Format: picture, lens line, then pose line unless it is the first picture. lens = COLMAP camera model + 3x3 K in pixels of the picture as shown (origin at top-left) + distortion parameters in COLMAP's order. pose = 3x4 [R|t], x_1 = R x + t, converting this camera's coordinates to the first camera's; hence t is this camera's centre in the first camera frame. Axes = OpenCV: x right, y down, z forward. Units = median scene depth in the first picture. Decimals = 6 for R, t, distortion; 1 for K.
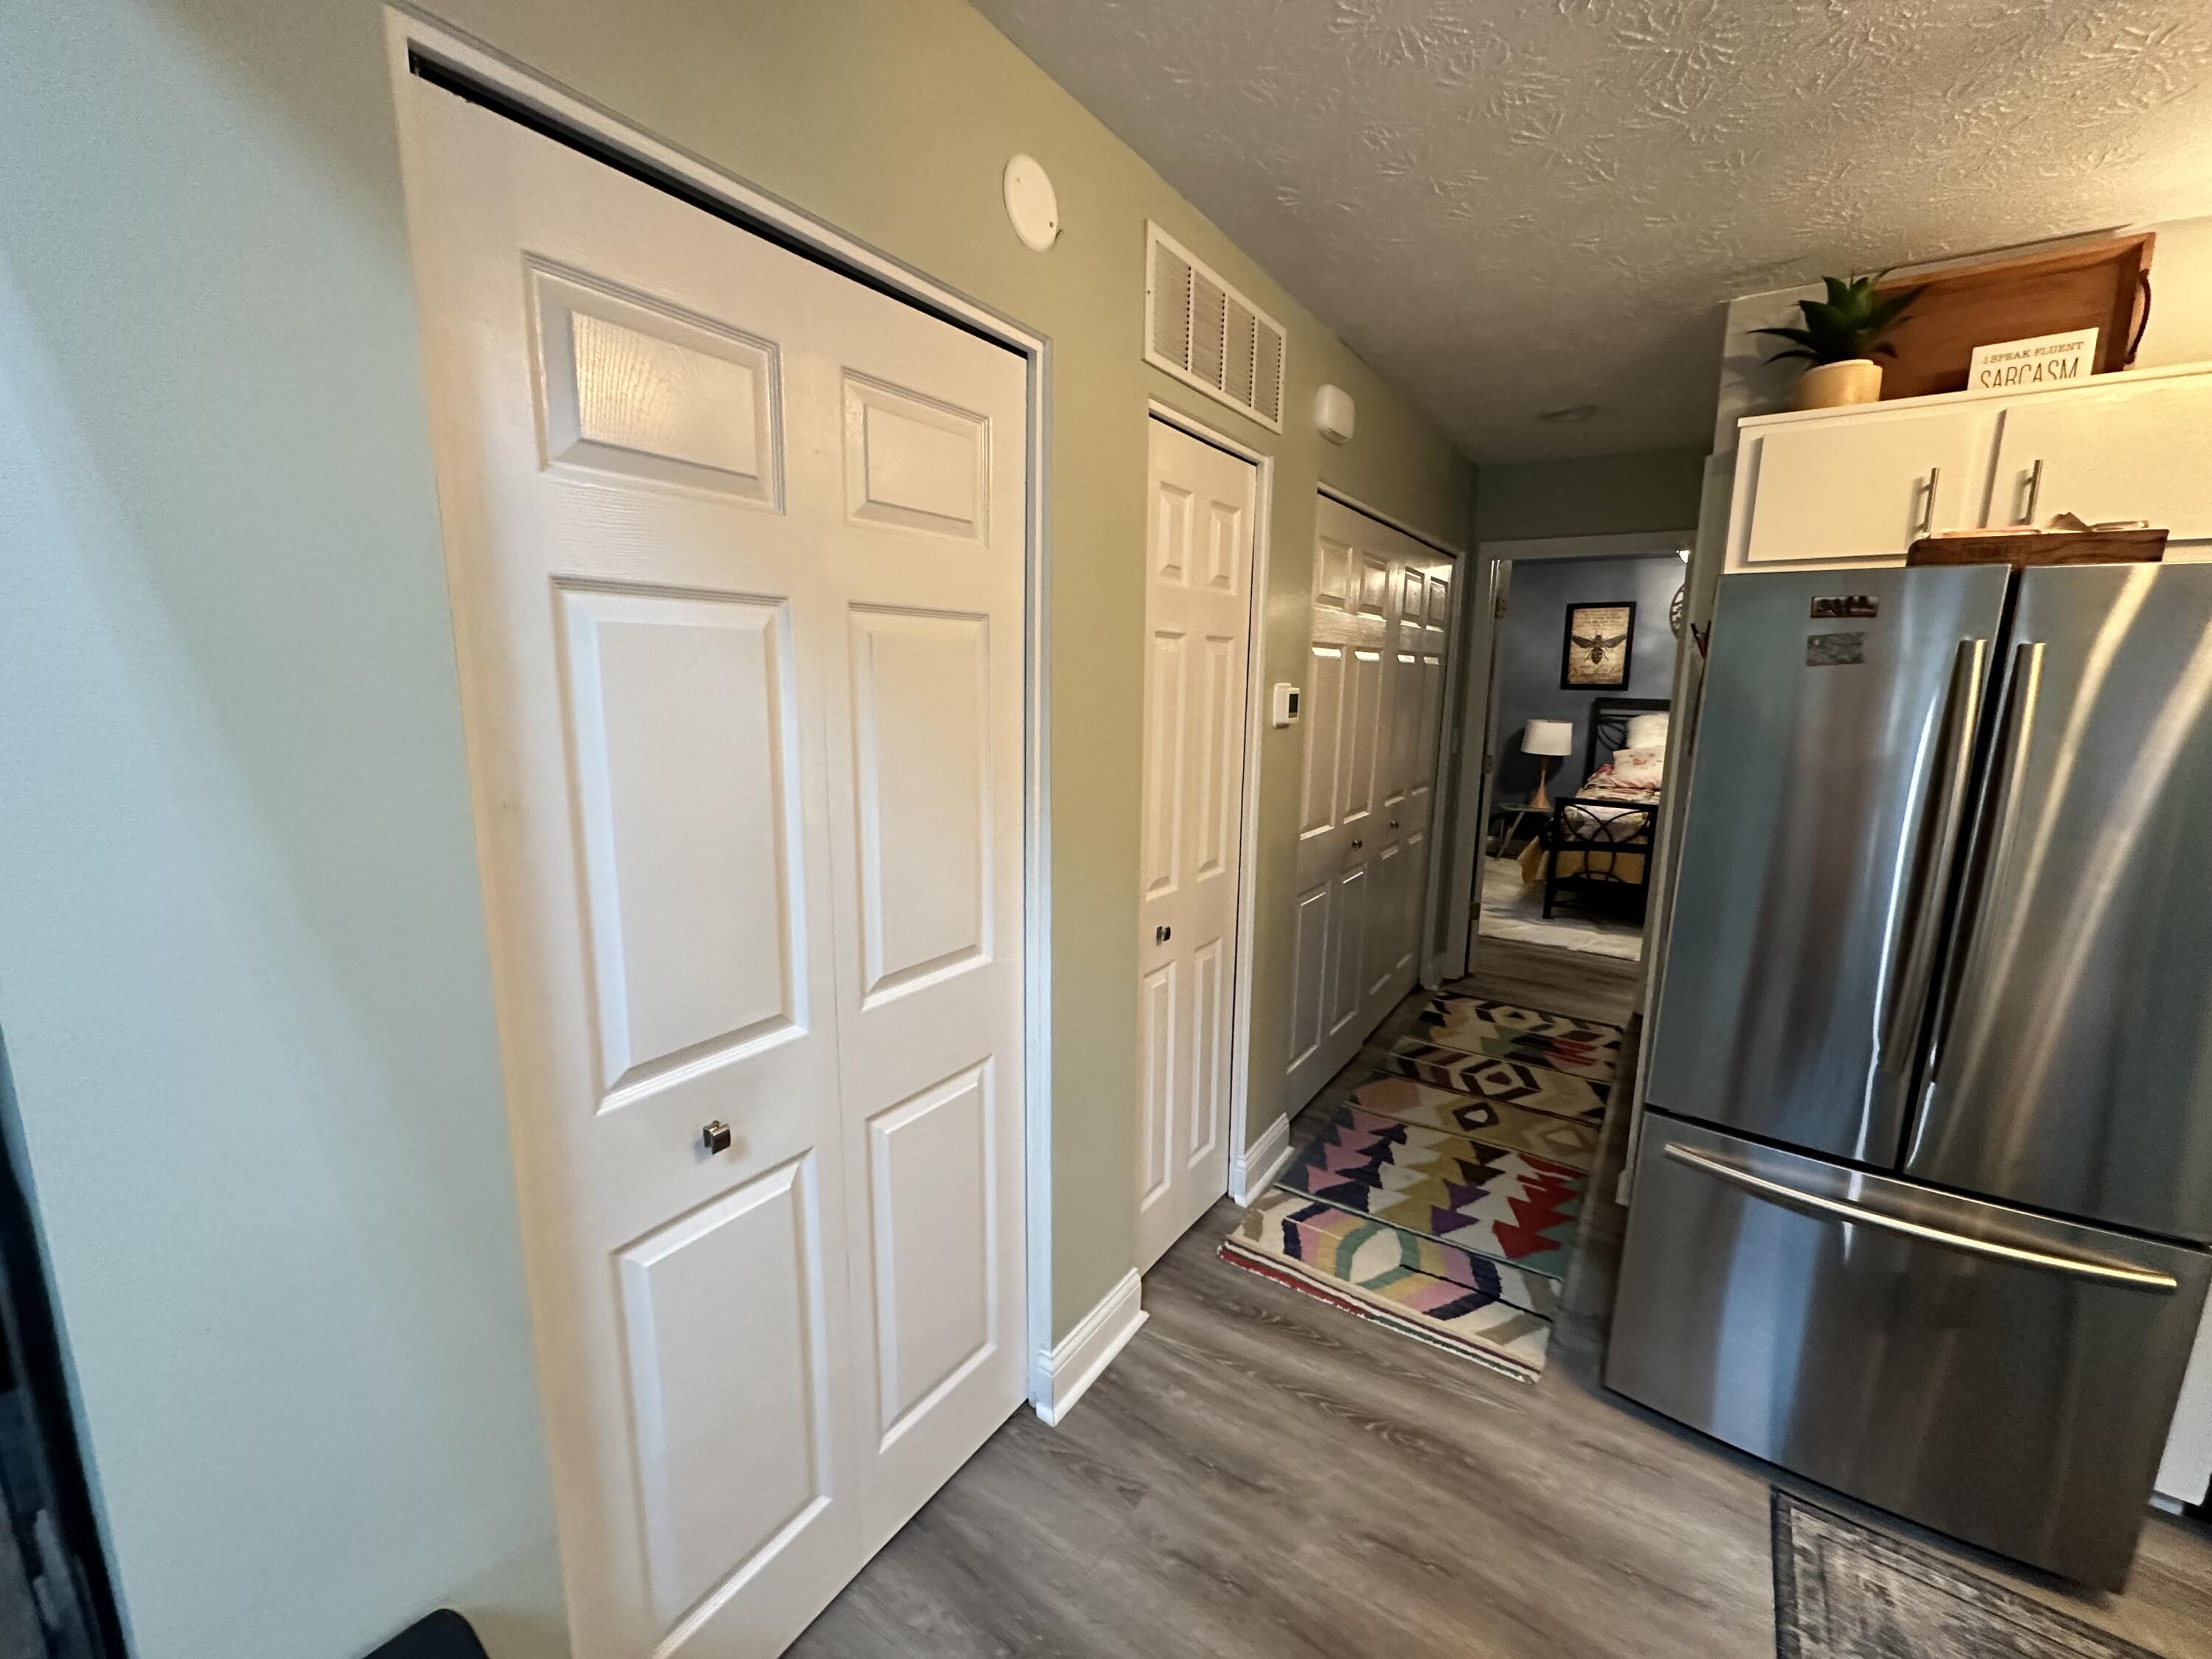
lens RADIAL K [[877.9, 0, 1107.9], [0, 877.9, 826.2], [0, 0, 1]] dist [-0.004529, -0.000423]
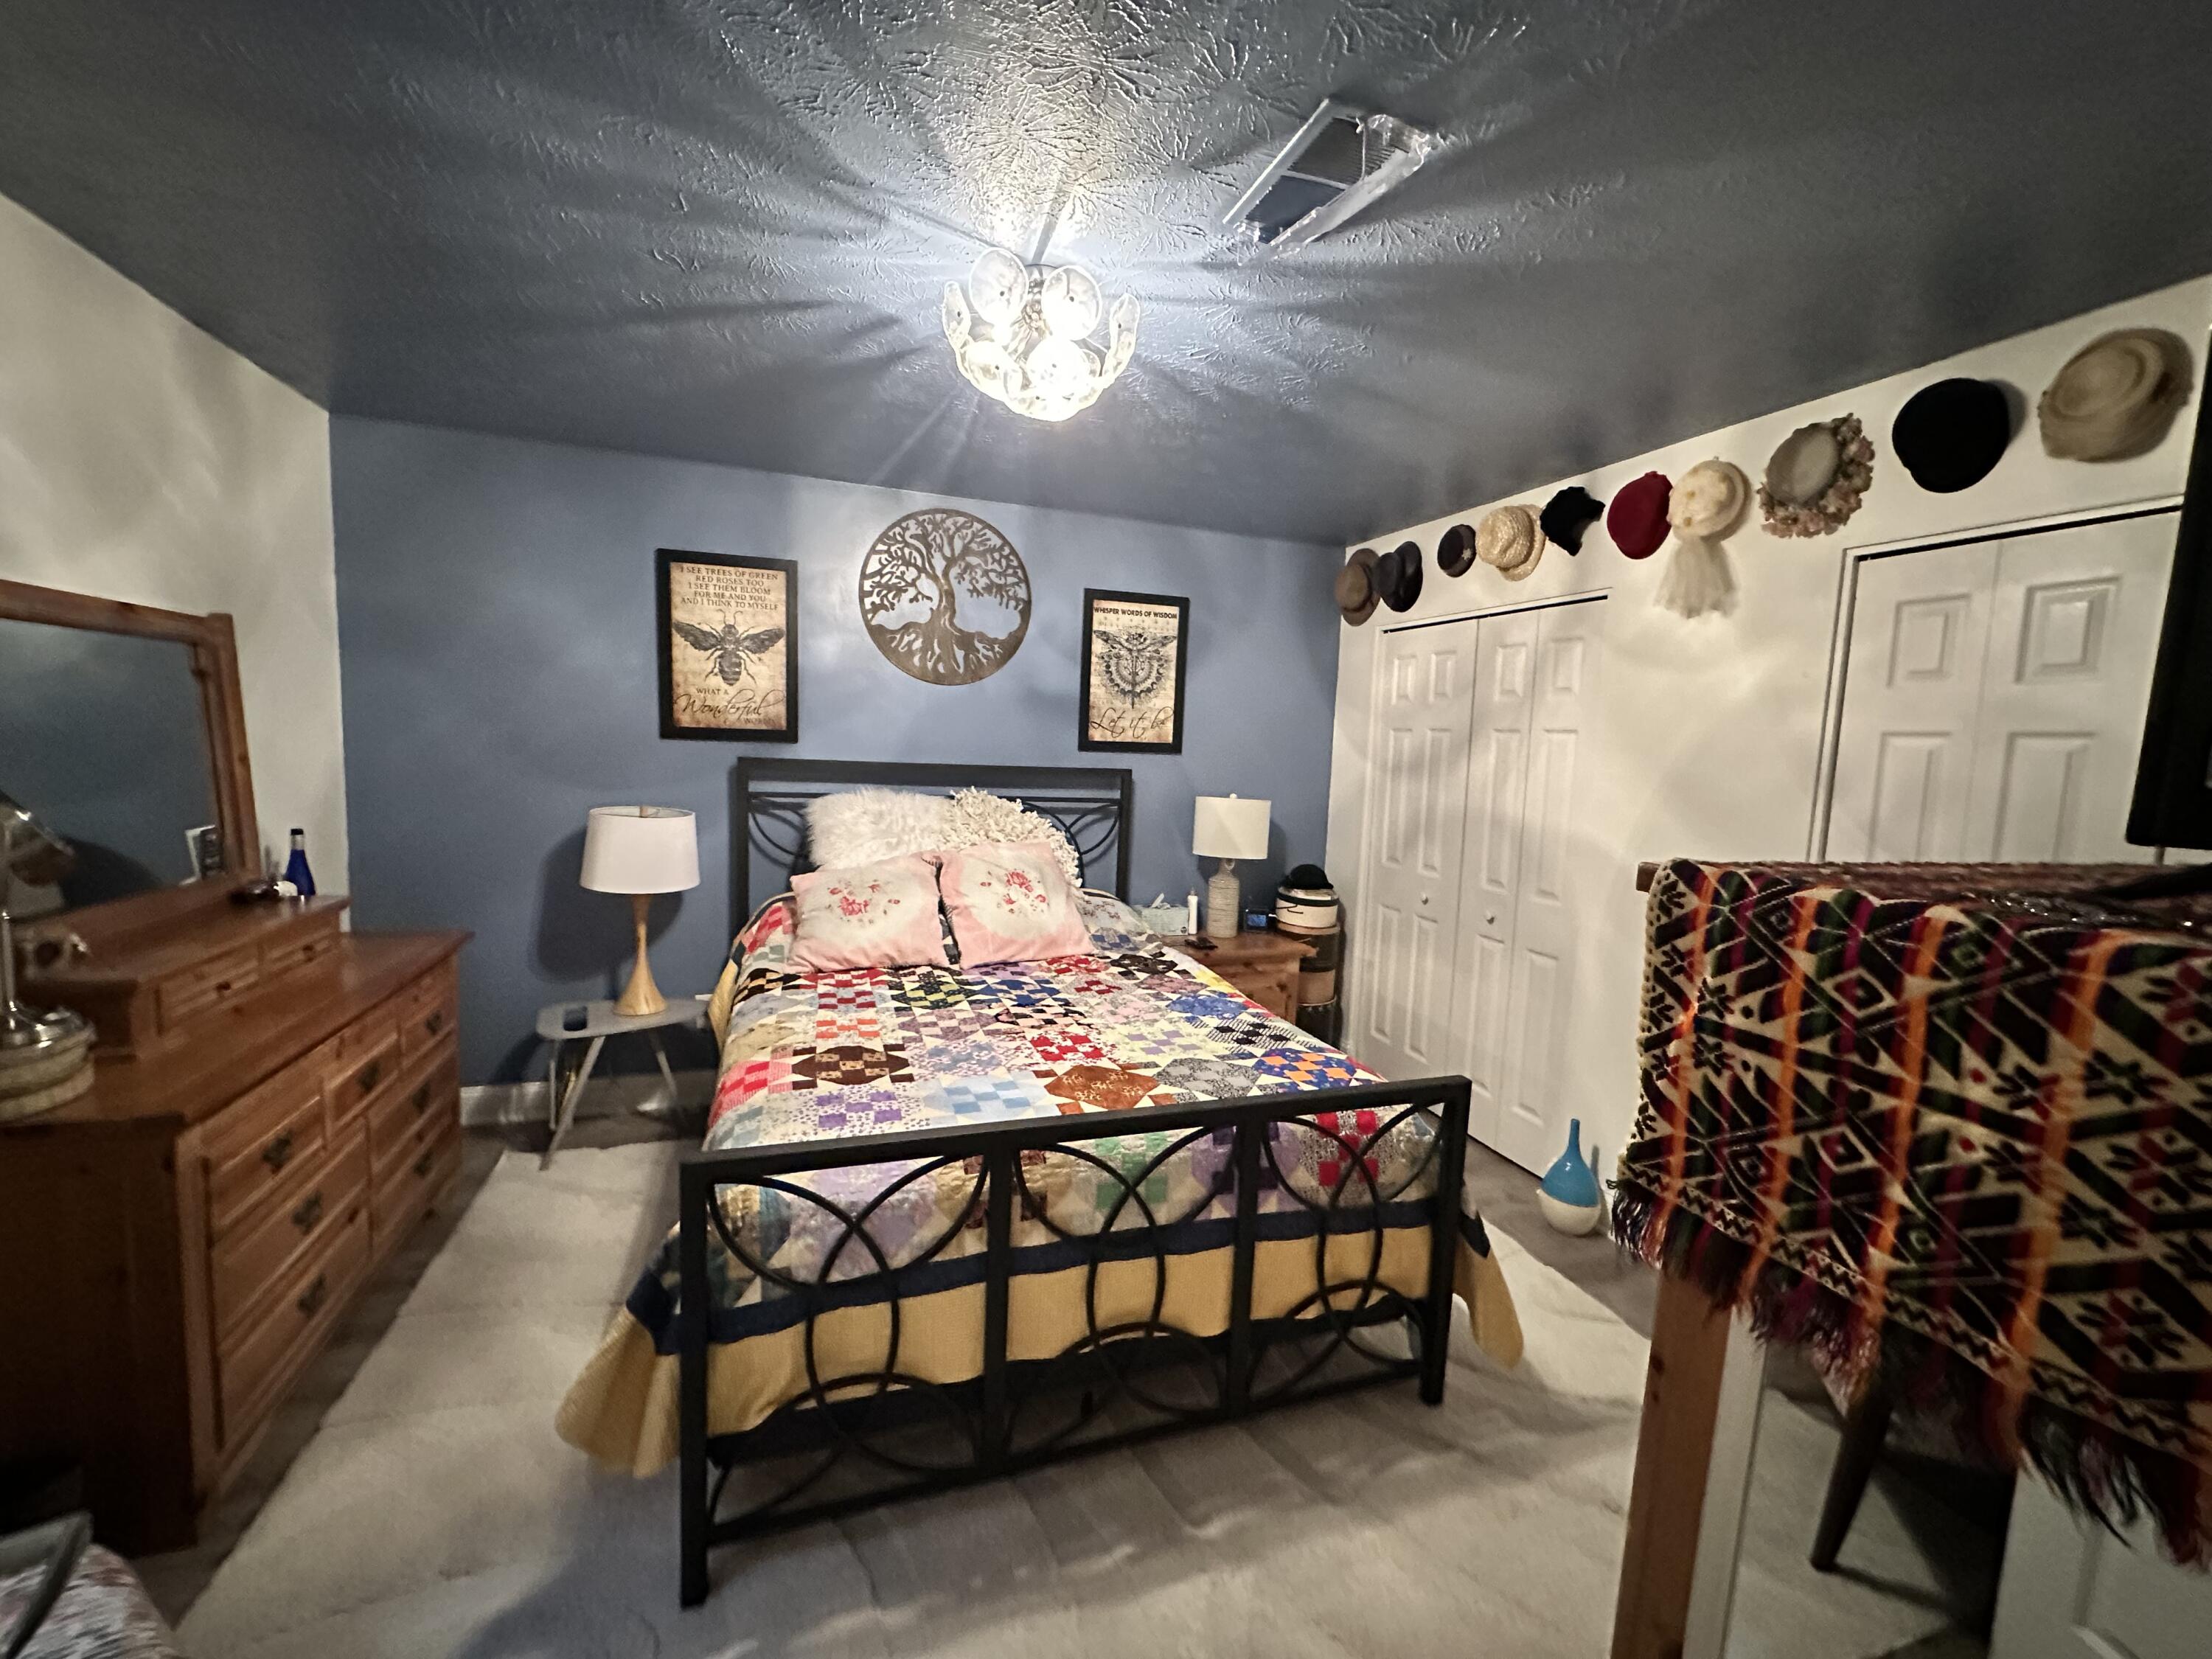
lens RADIAL K [[877.9, 0, 1105.6], [0, 877.9, 824.1], [0, 0, 1]] dist [-0.004529, -0.000423]
pose [[0.594437, -0.067953, 0.801266, 0.299559], [0.105195, 0.994432, 0.006293, -0.094945], [-0.797232, 0.080548, 0.598275, 0.573441]]
